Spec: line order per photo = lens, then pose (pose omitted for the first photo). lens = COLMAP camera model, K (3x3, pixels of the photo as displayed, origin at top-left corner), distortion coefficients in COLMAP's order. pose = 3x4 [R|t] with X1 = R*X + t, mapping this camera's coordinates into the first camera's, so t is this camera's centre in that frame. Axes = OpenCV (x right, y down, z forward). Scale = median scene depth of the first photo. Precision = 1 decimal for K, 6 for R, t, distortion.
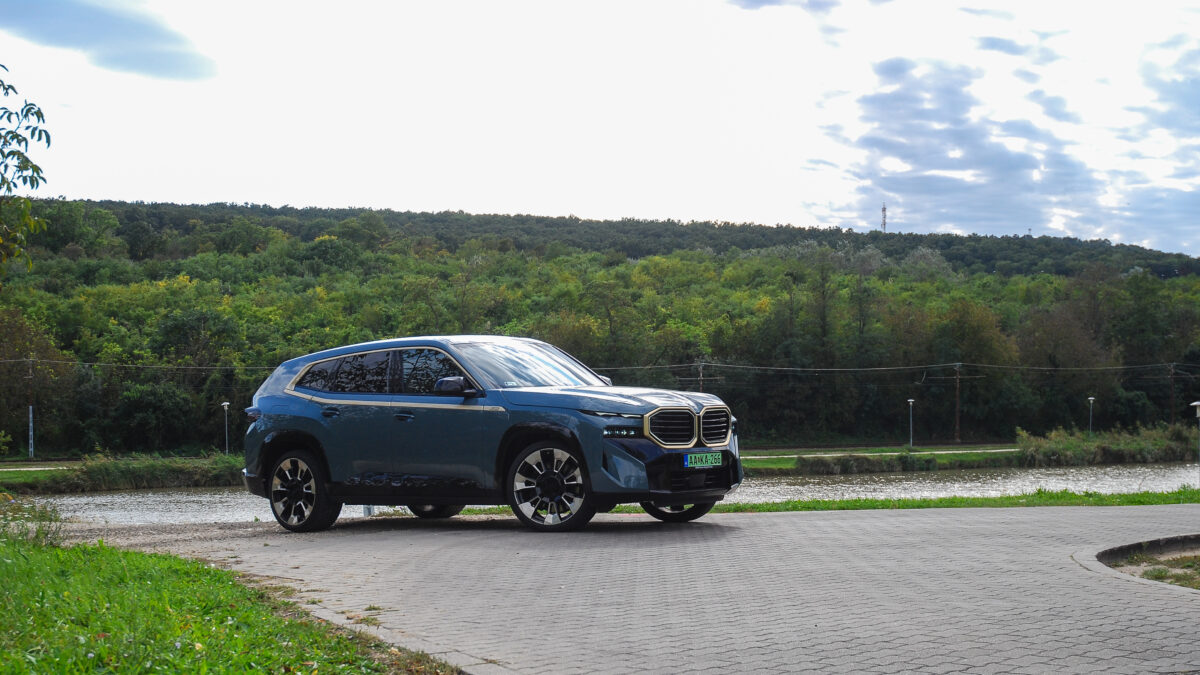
lens RADIAL K [[1822.0, 0, 615.0], [0, 1822.0, 404.2], [0, 0, 1]] dist [0.167514, 0.000000]
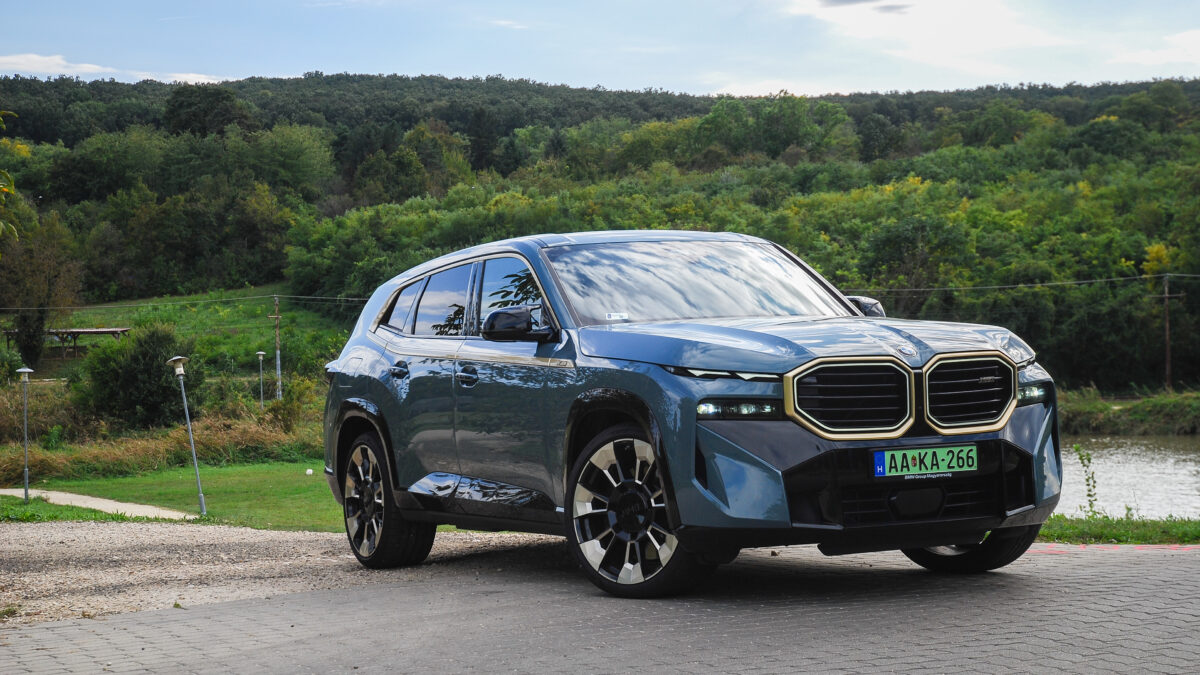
lens RADIAL K [[2172.6, 0, 607.3], [0, 2172.6, 375.2], [0, 0, 1]] dist [0.122913, 0.000000]
pose [[0.914639, -0.010418, -0.404138, 0.133020], [0.018776, 0.999684, 0.016722, -0.003013], [0.403836, -0.022882, 0.914545, 0.263649]]
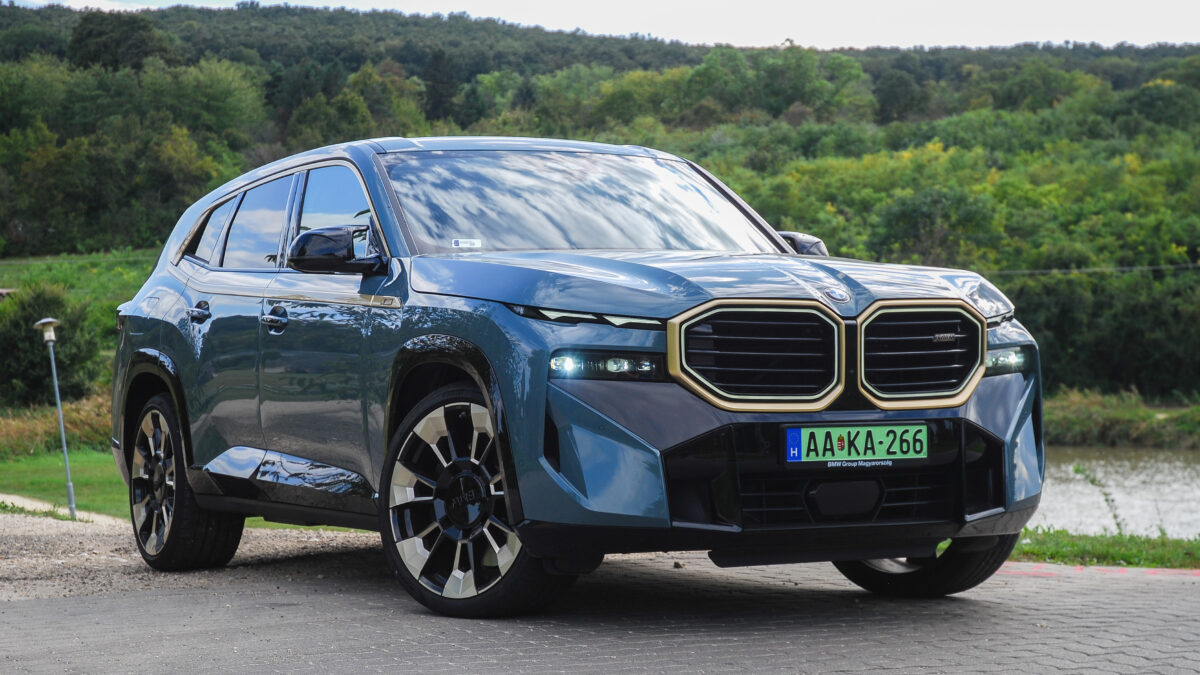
lens RADIAL K [[2484.7, 0, 611.1], [0, 2484.7, 335.3], [0, 0, 1]] dist [0.173886, 0.000000]
pose [[0.918617, 0.012547, -0.394950, 0.127896], [-0.011716, 0.999921, 0.004516, 0.004283], [0.394976, 0.000479, 0.918691, 0.324589]]
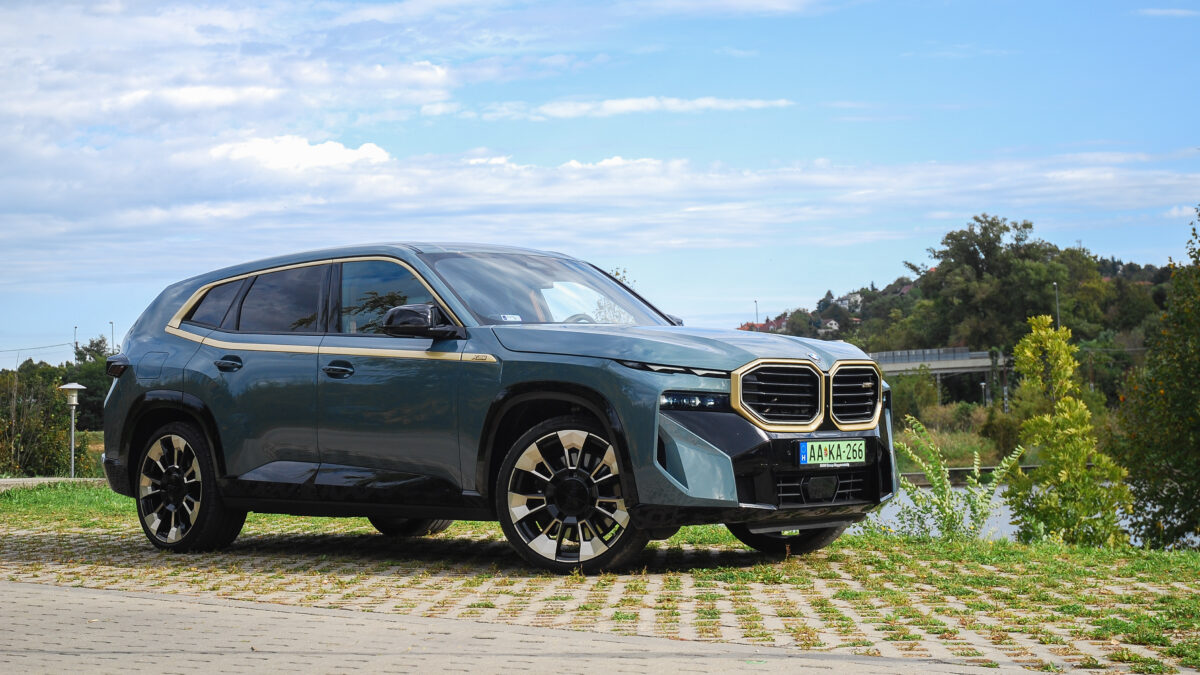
lens RADIAL K [[2089.8, 0, 596.0], [0, 2089.8, 335.8], [0, 0, 1]] dist [-0.031695, 0.000000]
pose [[0.997904, 0.018698, -0.061948, 0.008529], [-0.020420, 0.999419, -0.027283, 0.008311], [0.061402, 0.028490, 0.997706, 0.208754]]
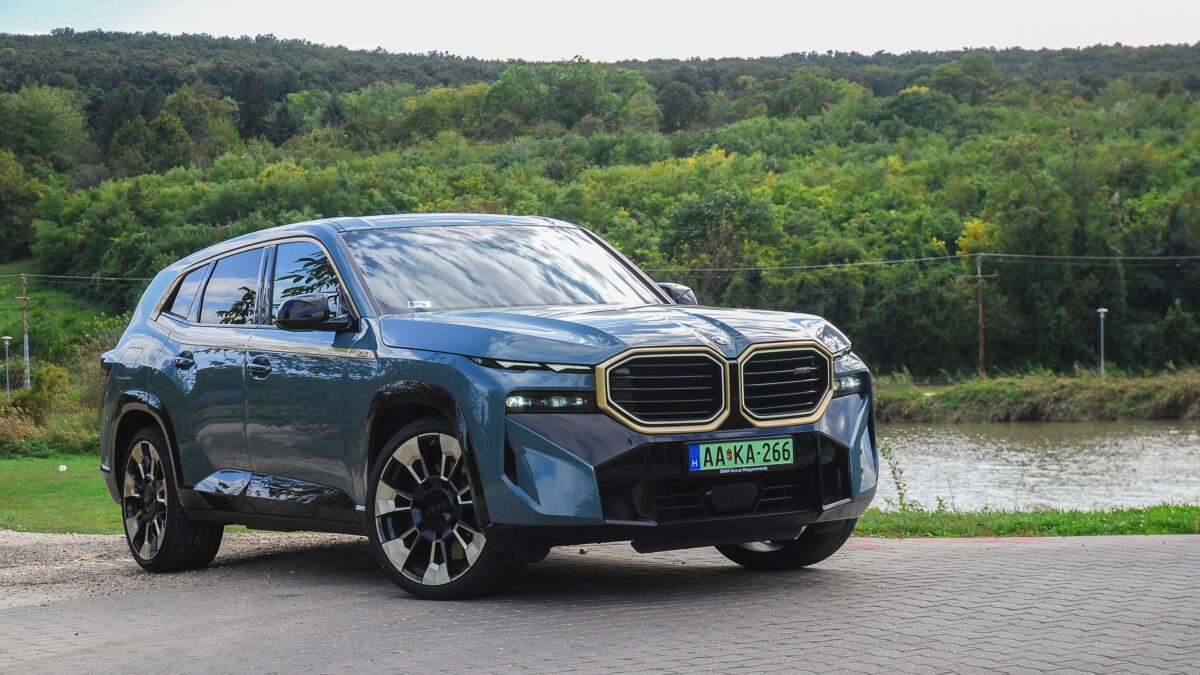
lens RADIAL K [[2344.2, 0, 598.8], [0, 2344.2, 350.6], [0, 0, 1]] dist [0.121623, 0.000000]
pose [[0.947108, -0.013993, -0.320608, 0.134903], [0.019621, 0.999705, 0.014331, -0.004385], [0.320313, -0.019863, 0.947103, 0.249576]]
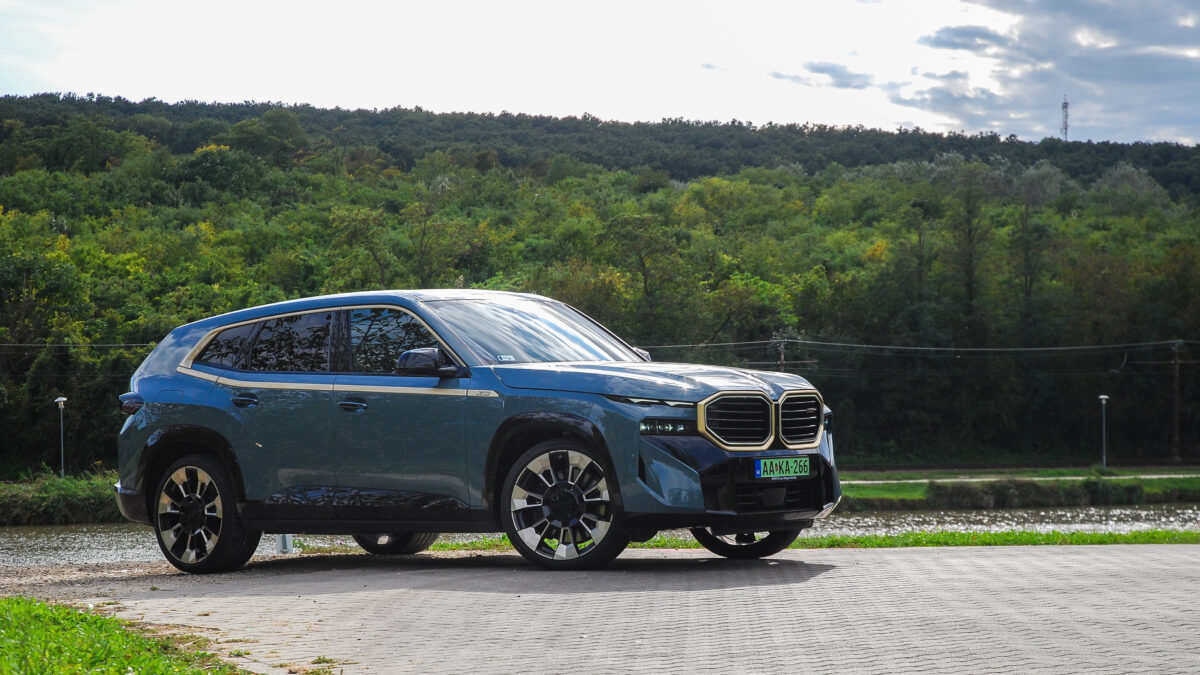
lens RADIAL K [[2788.0, 0, 629.2], [0, 2788.0, 378.0], [0, 0, 1]] dist [0.347800, 0.000000]
pose [[0.999967, 0.001777, -0.007909, -0.001203], [-0.001850, 0.999955, -0.009300, 0.004027], [0.007892, 0.009315, 0.999925, -0.042442]]
